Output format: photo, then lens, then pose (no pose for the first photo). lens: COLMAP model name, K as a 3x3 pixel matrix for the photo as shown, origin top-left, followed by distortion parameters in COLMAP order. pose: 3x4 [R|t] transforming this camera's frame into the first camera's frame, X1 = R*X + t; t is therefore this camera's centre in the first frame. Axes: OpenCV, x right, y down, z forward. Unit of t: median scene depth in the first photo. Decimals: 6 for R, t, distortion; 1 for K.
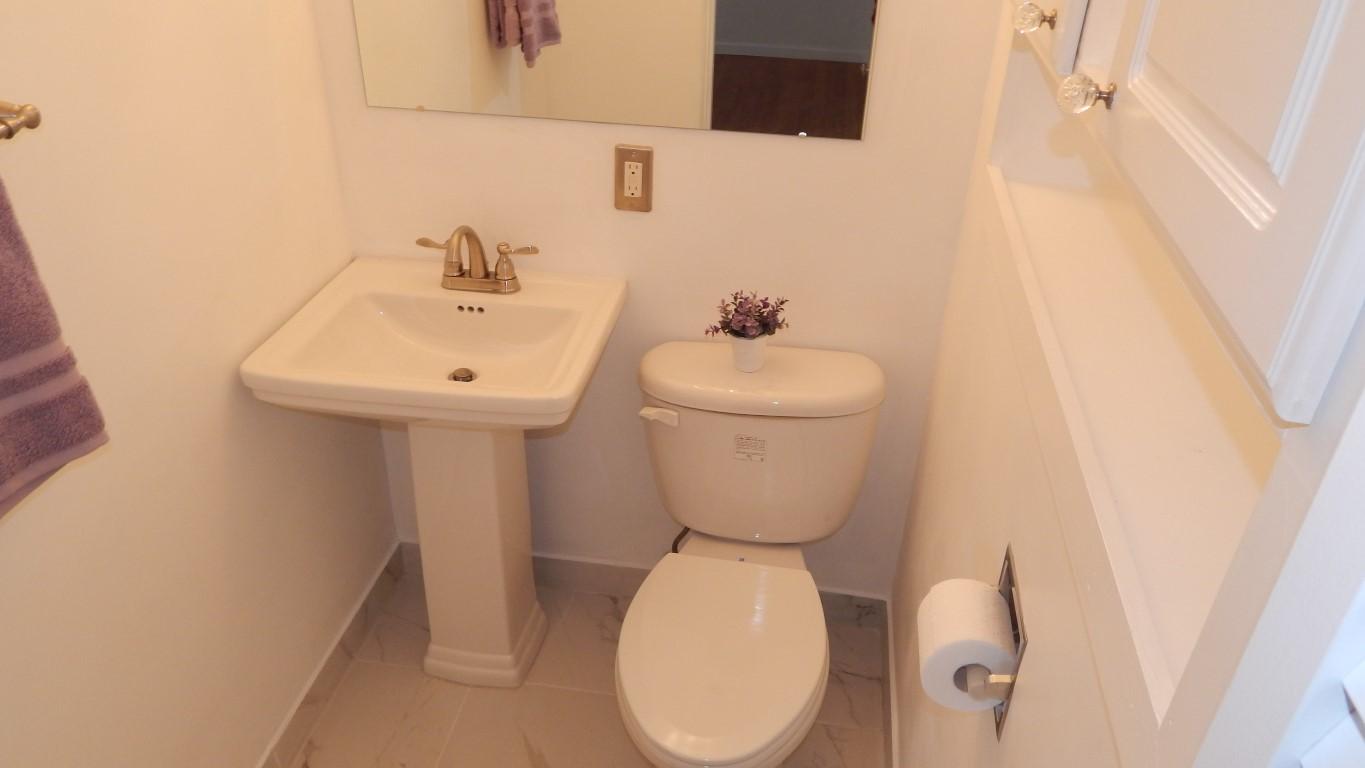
lens RADIAL K [[986.3, 0, 682.5], [0, 986.3, 384.0], [0, 0, 1]] dist [-0.003217, -0.000104]
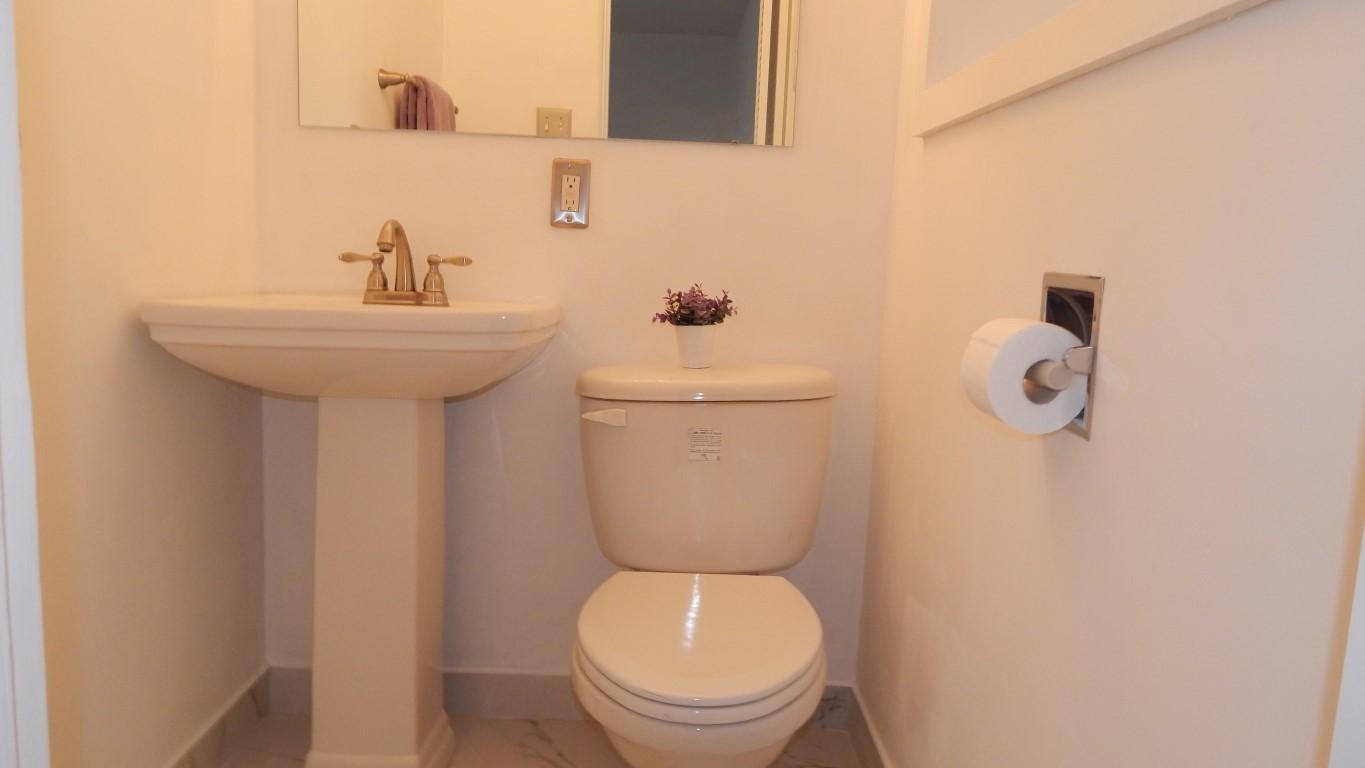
lens RADIAL K [[986.3, 0, 682.5], [0, 986.3, 384.0], [0, 0, 1]] dist [-0.003217, -0.000104]
pose [[0.986579, -0.006842, 0.163142, -0.101876], [0.069714, 0.921133, -0.382954, 0.362465], [-0.147656, 0.389188, 0.909247, 0.142084]]
